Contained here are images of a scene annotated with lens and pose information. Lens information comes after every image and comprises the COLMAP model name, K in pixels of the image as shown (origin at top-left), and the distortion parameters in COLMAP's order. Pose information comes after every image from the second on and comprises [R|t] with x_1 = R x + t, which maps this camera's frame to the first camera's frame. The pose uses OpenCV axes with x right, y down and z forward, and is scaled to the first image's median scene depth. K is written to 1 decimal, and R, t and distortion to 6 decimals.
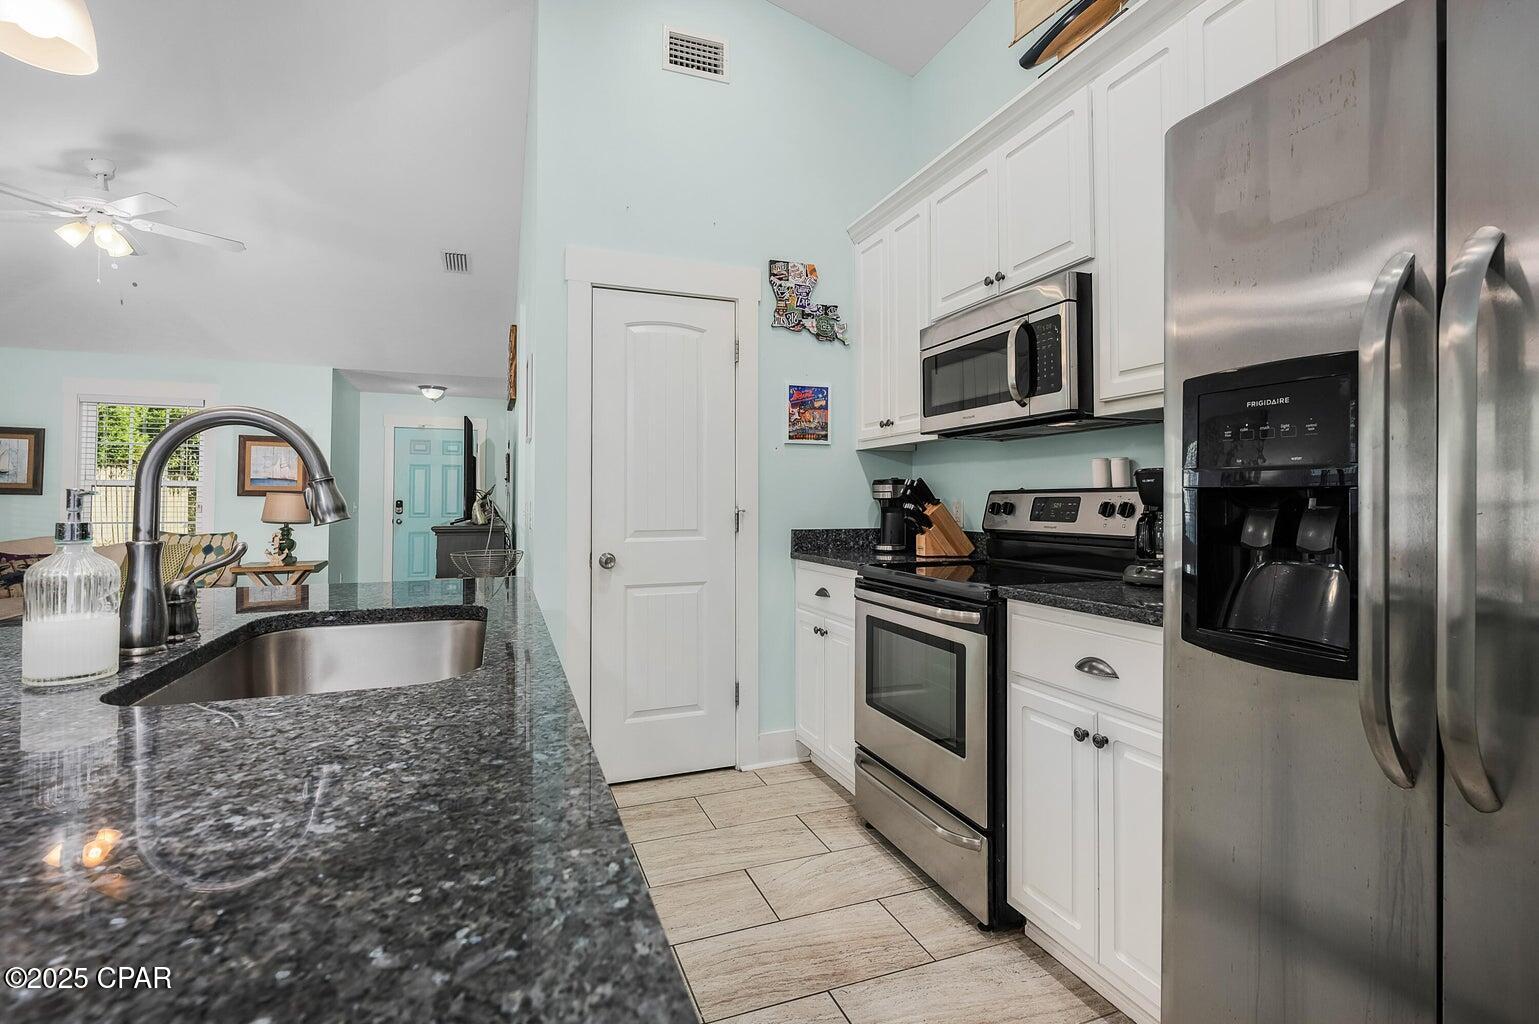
lens RADIAL K [[704.0, 0, 768.9], [0, 704.0, 506.6], [0, 0, 1]] dist [0.000723, 0.000054]
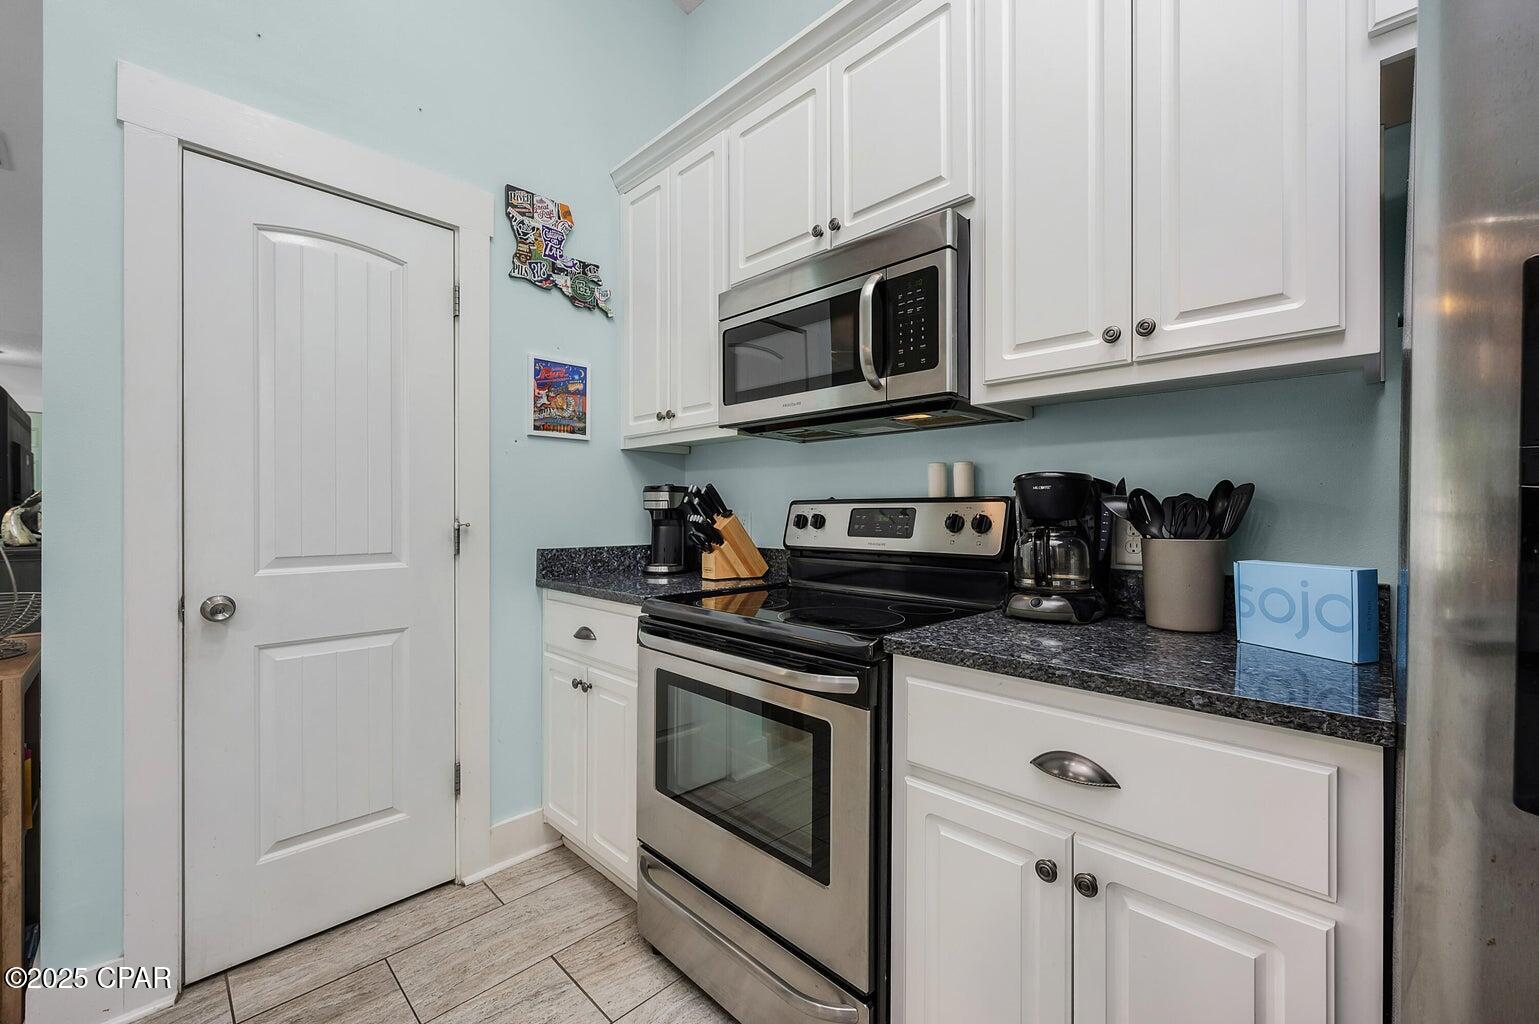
lens RADIAL K [[621.8, 0, 772.9], [0, 621.8, 517.7], [0, 0, 1]] dist [-0.000584, -0.000059]
pose [[0.910854, -0.000514, 0.412729, -0.014775], [-0.000224, 0.999998, 0.001738, -0.002738], [-0.412729, -0.001676, 0.910852, 0.313129]]
